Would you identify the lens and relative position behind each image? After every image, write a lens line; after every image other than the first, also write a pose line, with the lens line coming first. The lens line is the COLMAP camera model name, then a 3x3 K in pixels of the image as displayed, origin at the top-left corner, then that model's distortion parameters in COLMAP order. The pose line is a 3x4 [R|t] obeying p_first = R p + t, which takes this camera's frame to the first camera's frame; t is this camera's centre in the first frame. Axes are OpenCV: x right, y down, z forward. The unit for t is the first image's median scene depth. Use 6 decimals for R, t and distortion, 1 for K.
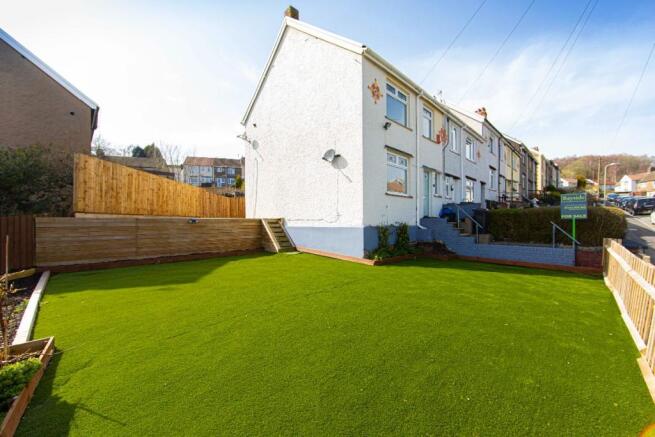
lens RADIAL K [[259.4, 0, 332.2], [0, 259.4, 220.4], [0, 0, 1]] dist [-0.001049, 0.000119]
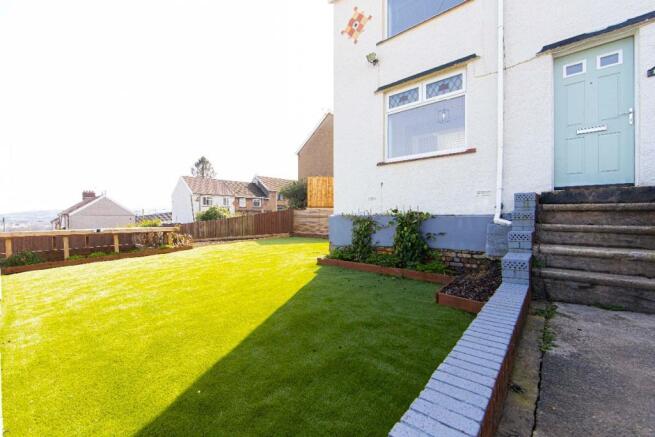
lens RADIAL K [[259.4, 0, 332.2], [0, 259.4, 220.4], [0, 0, 1]] dist [-0.001049, 0.000119]
pose [[0.135975, 0.025410, -0.990386, 0.892745], [0.003678, 0.999651, 0.026153, 0.015544], [0.990705, -0.007199, 0.135834, 0.857697]]
